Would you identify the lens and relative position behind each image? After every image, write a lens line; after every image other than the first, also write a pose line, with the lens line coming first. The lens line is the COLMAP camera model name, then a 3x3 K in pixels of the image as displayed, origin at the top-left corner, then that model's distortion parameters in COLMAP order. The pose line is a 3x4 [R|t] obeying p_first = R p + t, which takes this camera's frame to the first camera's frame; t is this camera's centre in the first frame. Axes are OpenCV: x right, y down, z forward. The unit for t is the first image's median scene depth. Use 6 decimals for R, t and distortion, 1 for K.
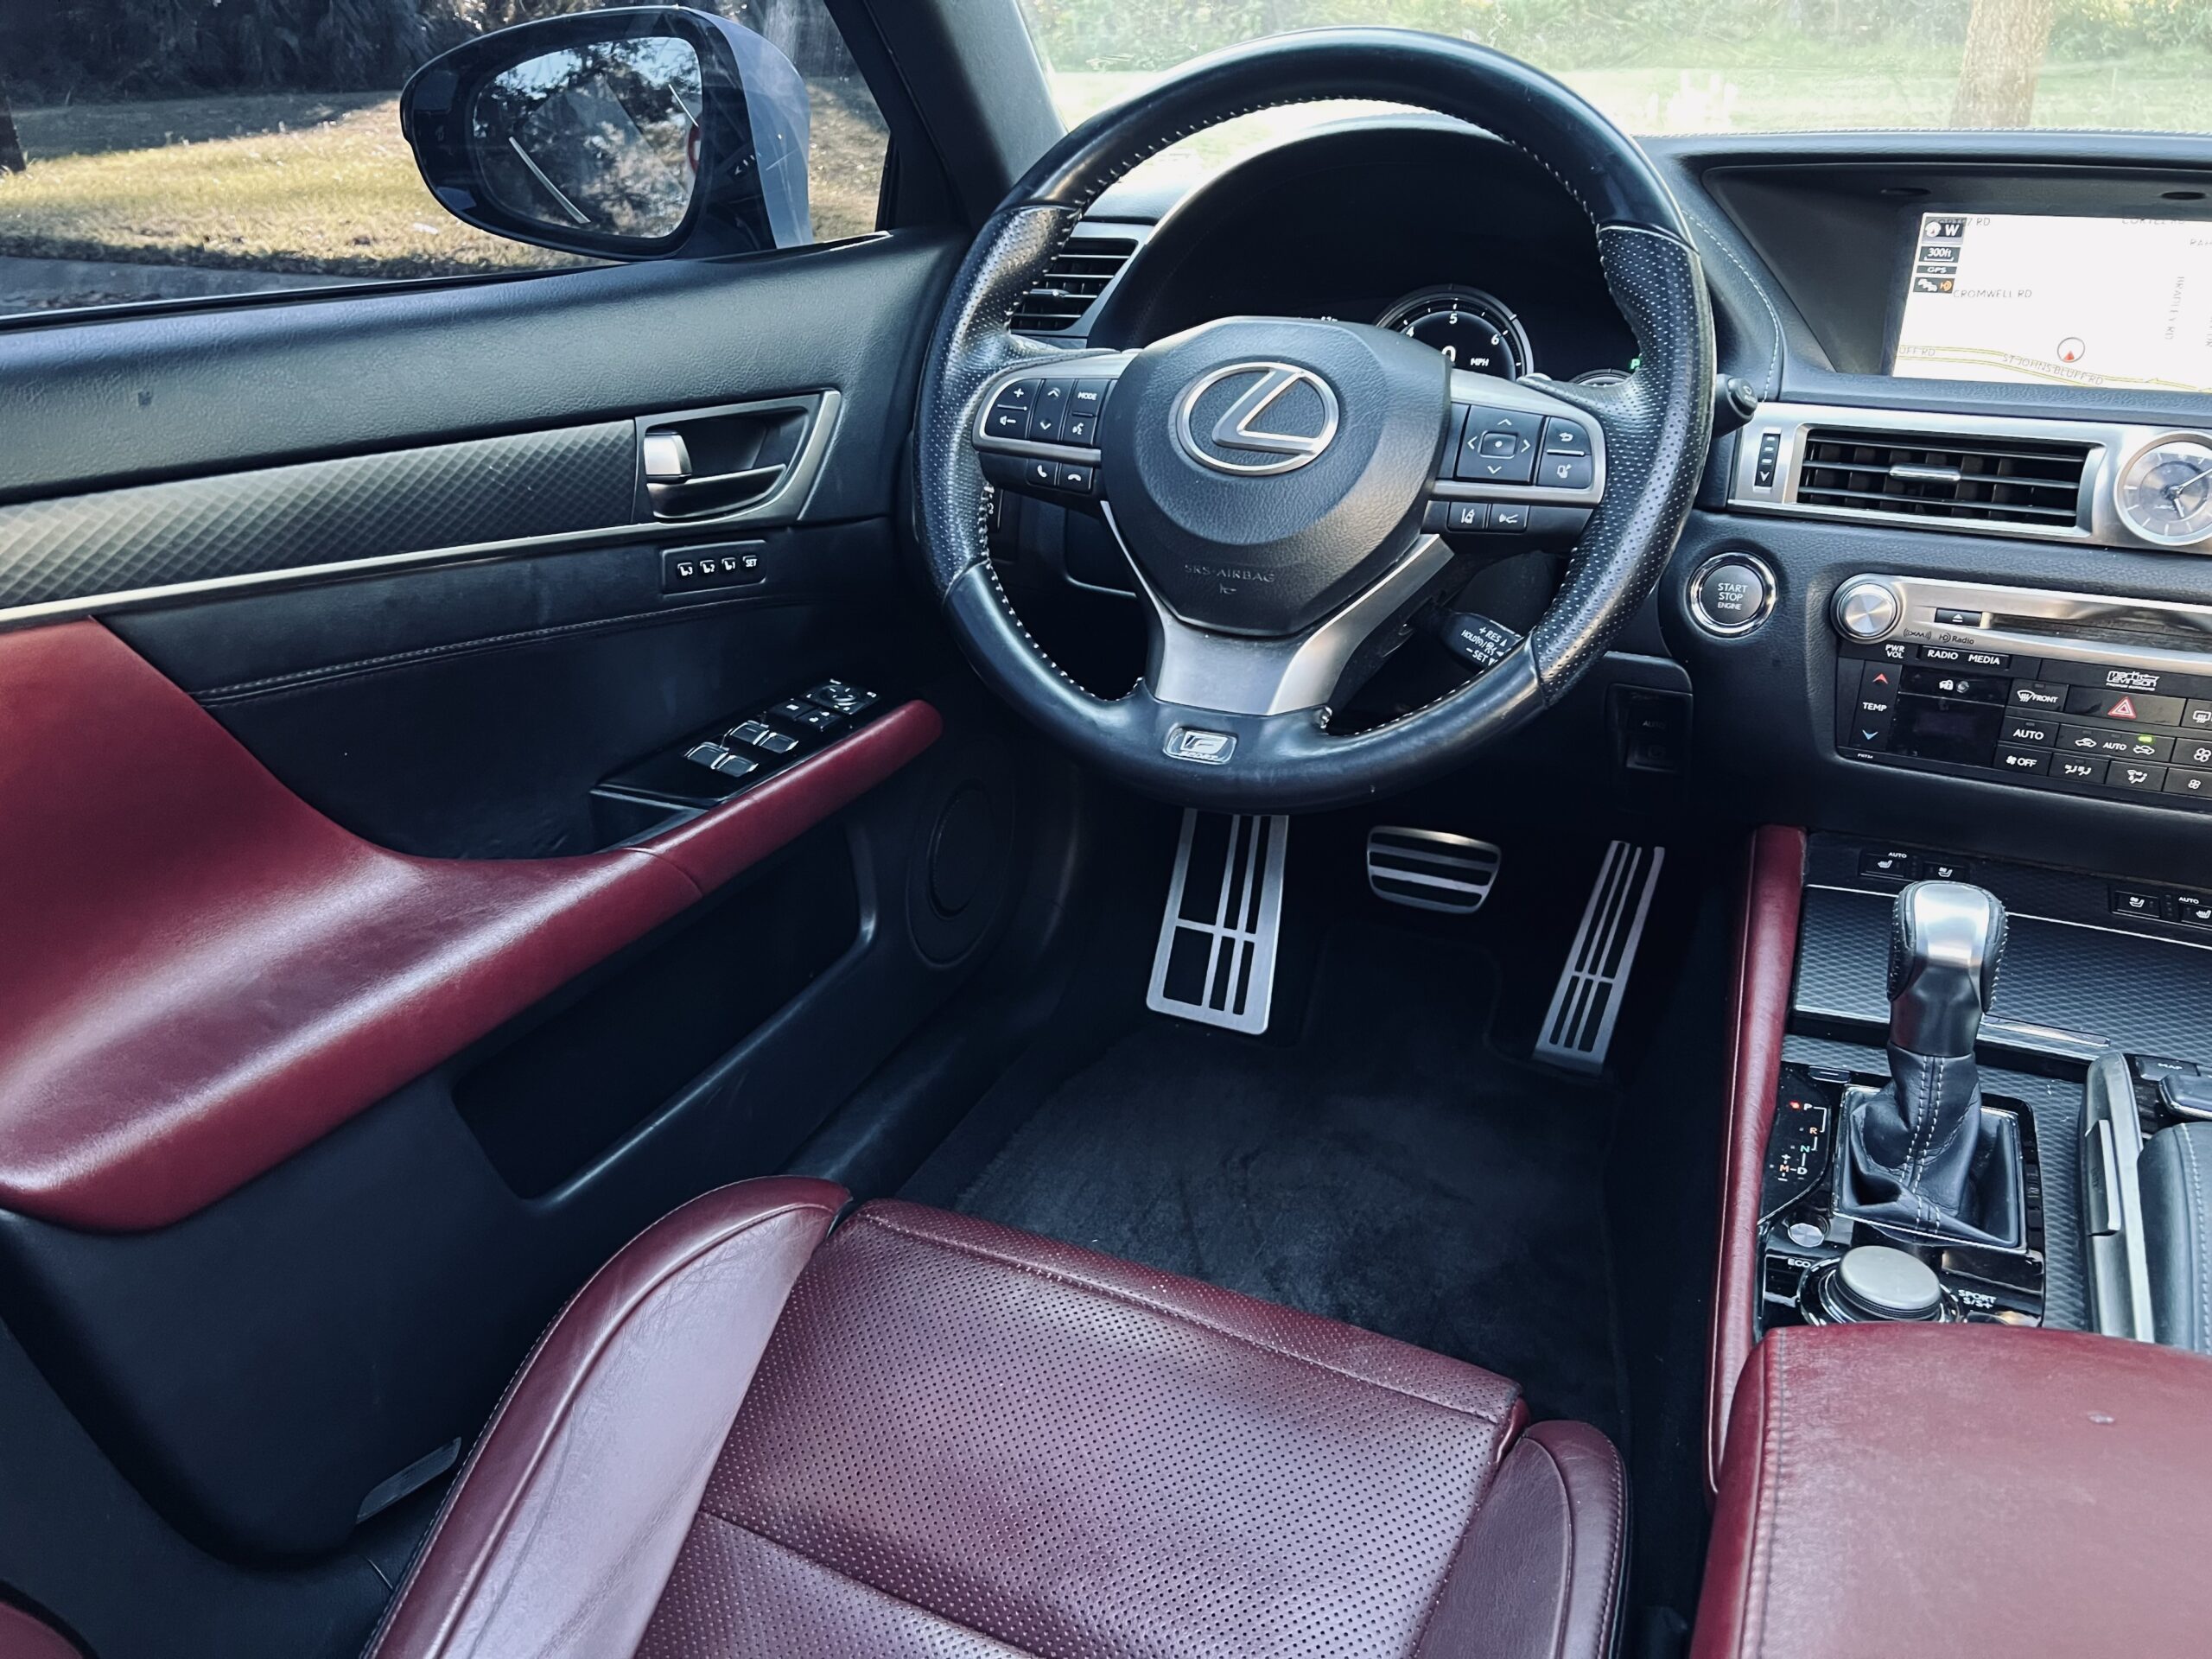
lens RADIAL K [[1681.1, 0, 1117.2], [0, 1681.1, 834.9], [0, 0, 1]] dist [0.070432, -0.077012]
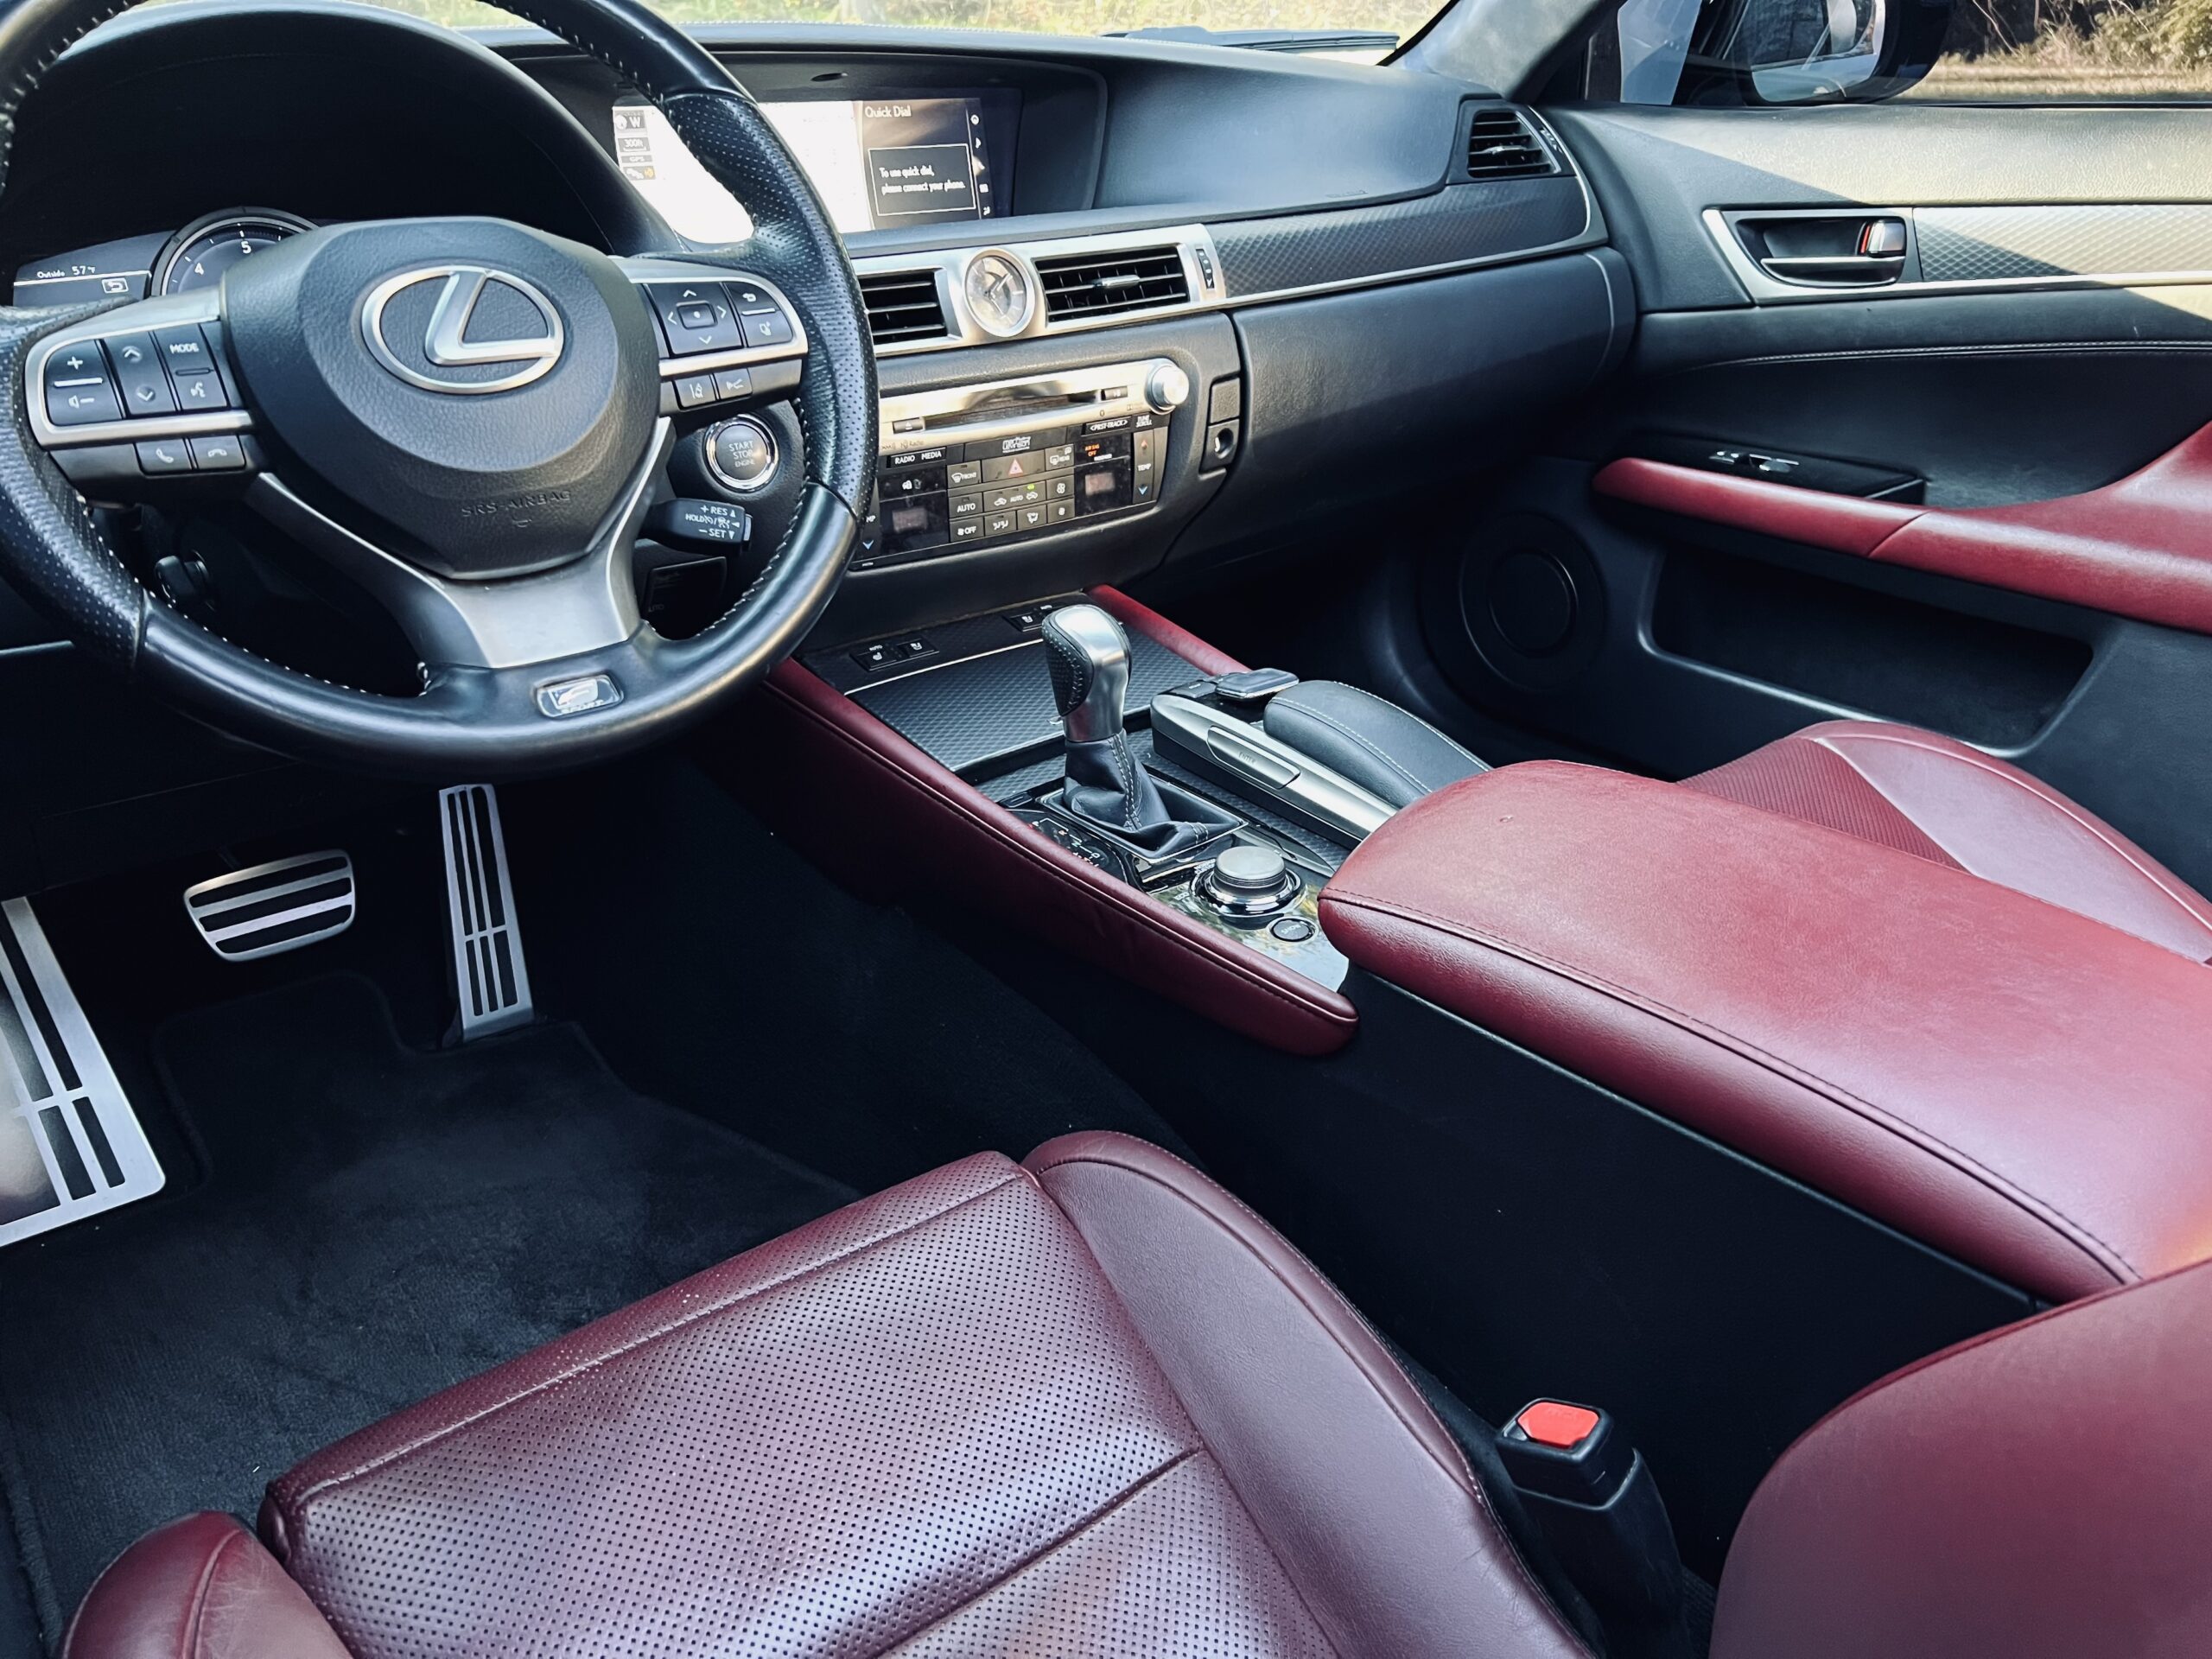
lens RADIAL K [[1685.2, 0, 1093.5], [0, 1685.2, 836.9], [0, 0, 1]] dist [0.060551, -0.075028]
pose [[0.467728, -0.379587, 0.798213, -0.520647], [0.371821, 0.903792, 0.211919, -0.070304], [-0.801860, 0.197672, 0.563867, 0.277333]]
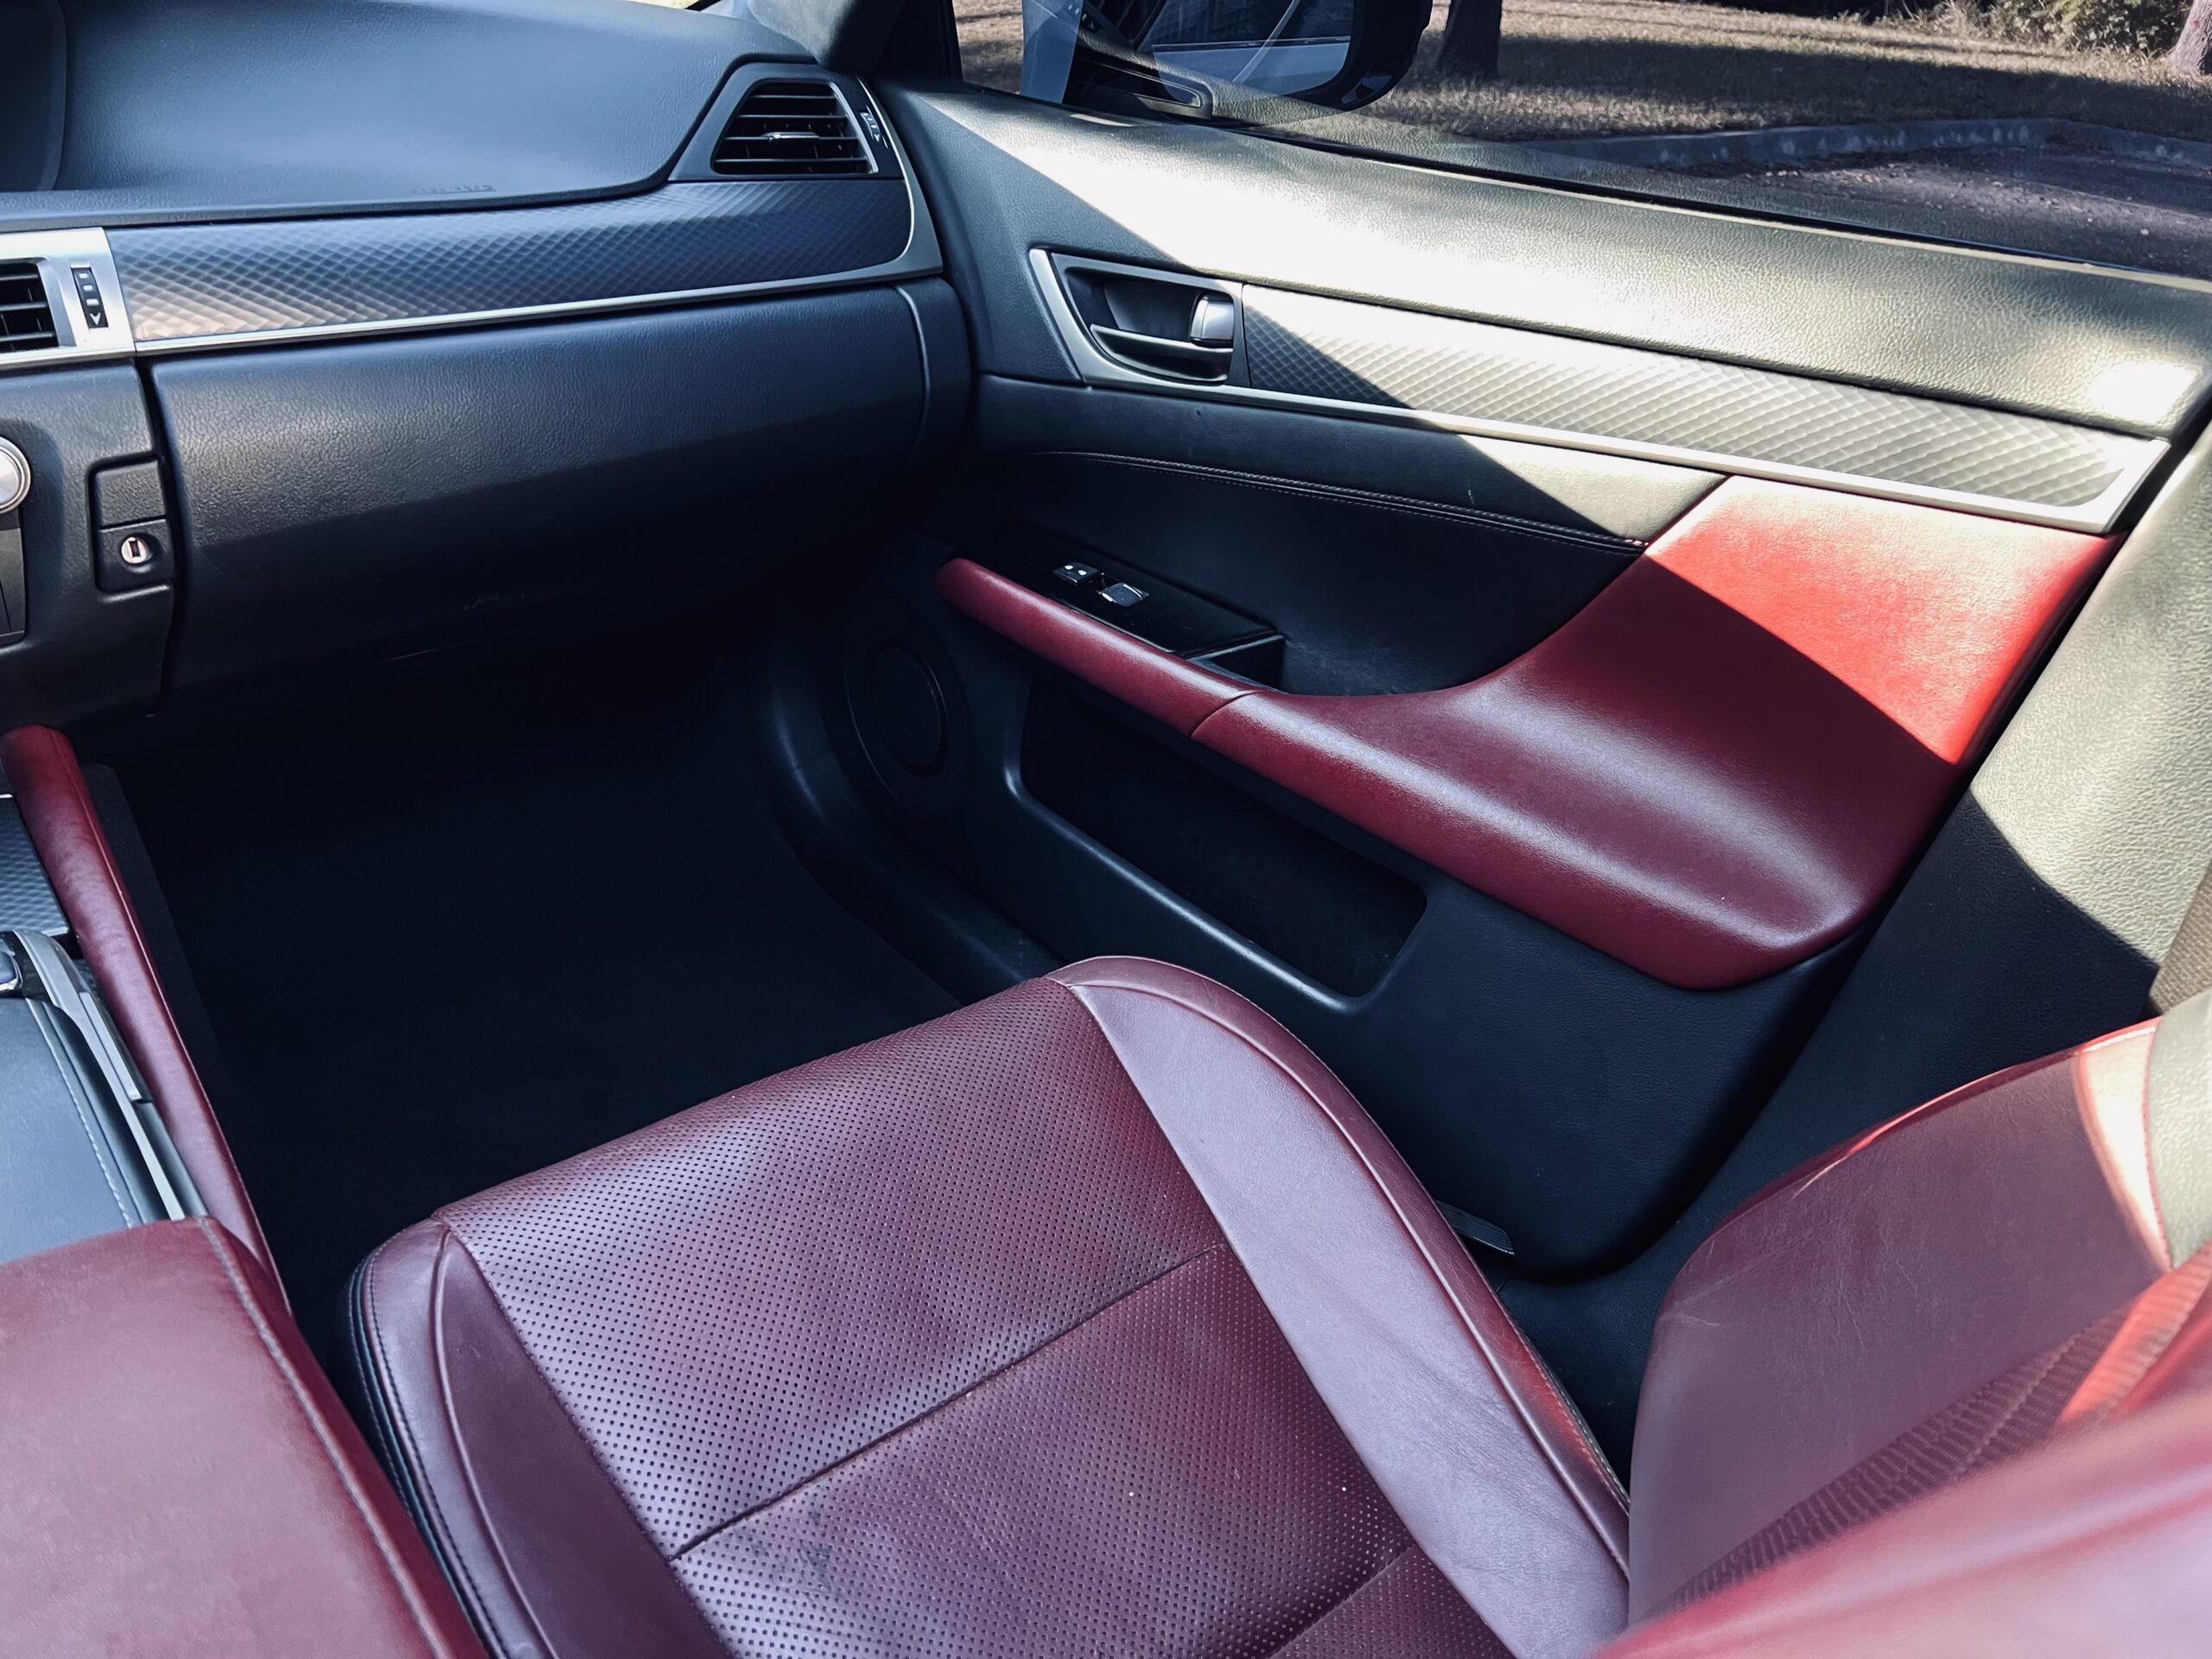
lens RADIAL K [[1681.5, 0, 1106.0], [0, 1681.5, 829.5], [0, 0, 1]] dist [0.048196, -0.062905]
pose [[0.438061, -0.397223, 0.806422, 0.179759], [0.292927, 0.911188, 0.289706, -0.003905], [-0.849880, 0.109314, 0.515513, -0.023771]]
